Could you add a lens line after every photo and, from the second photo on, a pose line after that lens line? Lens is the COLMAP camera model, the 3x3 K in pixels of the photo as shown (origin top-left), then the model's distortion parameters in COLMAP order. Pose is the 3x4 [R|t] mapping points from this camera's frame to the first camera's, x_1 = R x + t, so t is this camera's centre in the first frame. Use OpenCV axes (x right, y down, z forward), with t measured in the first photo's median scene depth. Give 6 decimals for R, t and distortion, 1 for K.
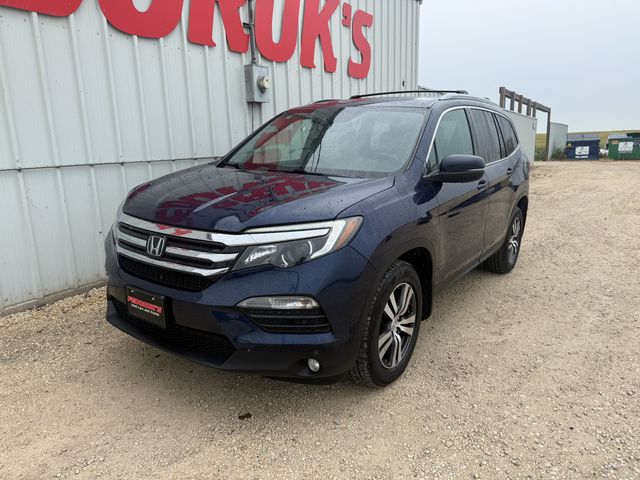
lens RADIAL K [[446.1, 0, 323.2], [0, 446.1, 240.1], [0, 0, 1]] dist [0.058043, -0.092414]
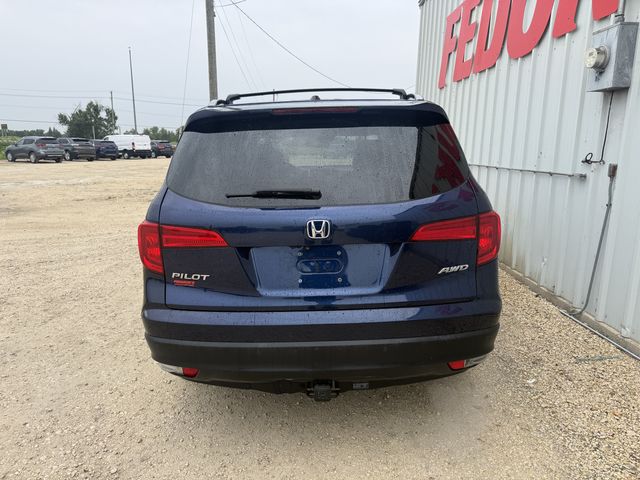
lens RADIAL K [[446.1, 0, 323.2], [0, 446.1, 240.1], [0, 0, 1]] dist [0.058043, -0.092414]
pose [[-0.817628, 0.135706, -0.559524, 0.594546], [-0.108576, 0.918044, 0.381323, -0.358897], [0.565416, 0.372532, -0.735884, 1.500236]]
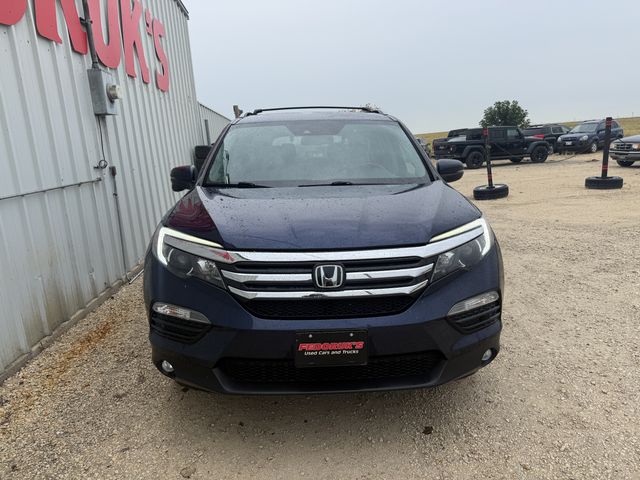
lens RADIAL K [[460.6, 0, 328.2], [0, 460.6, 238.9], [0, 0, 1]] dist [-0.005106, -0.006281]
pose [[0.797677, -0.141481, 0.586255, -0.398041], [0.167714, 0.985788, 0.009704, -0.029711], [-0.579296, 0.090582, 0.810069, 0.128250]]
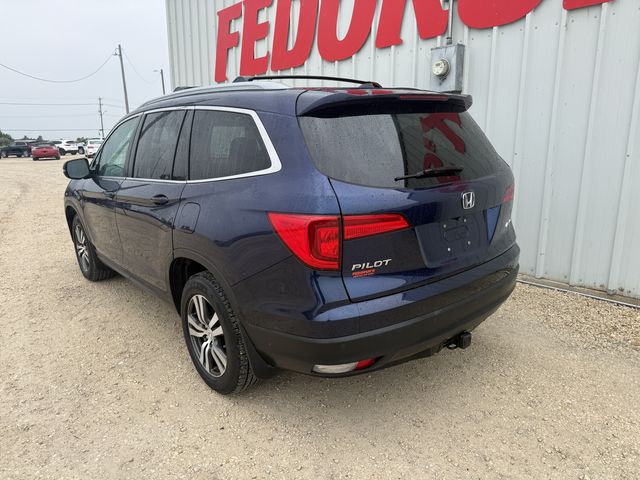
lens RADIAL K [[446.1, 0, 323.2], [0, 446.1, 240.1], [0, 0, 1]] dist [0.058043, -0.092414]
pose [[-0.247326, 0.235849, -0.939790, 0.849536], [-0.188287, 0.939735, 0.285387, -0.285308], [0.950462, 0.247534, -0.188014, 1.170937]]
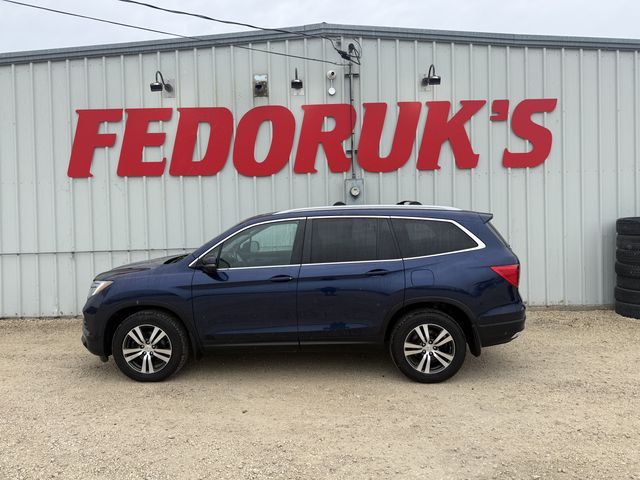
lens RADIAL K [[446.1, 0, 323.2], [0, 446.1, 240.1], [0, 0, 1]] dist [0.058043, -0.092414]
pose [[0.560016, 0.032544, -0.827842, 1.024181], [-0.168863, 0.982736, -0.075598, -0.108960], [0.811090, 0.182128, 0.555843, 0.256913]]
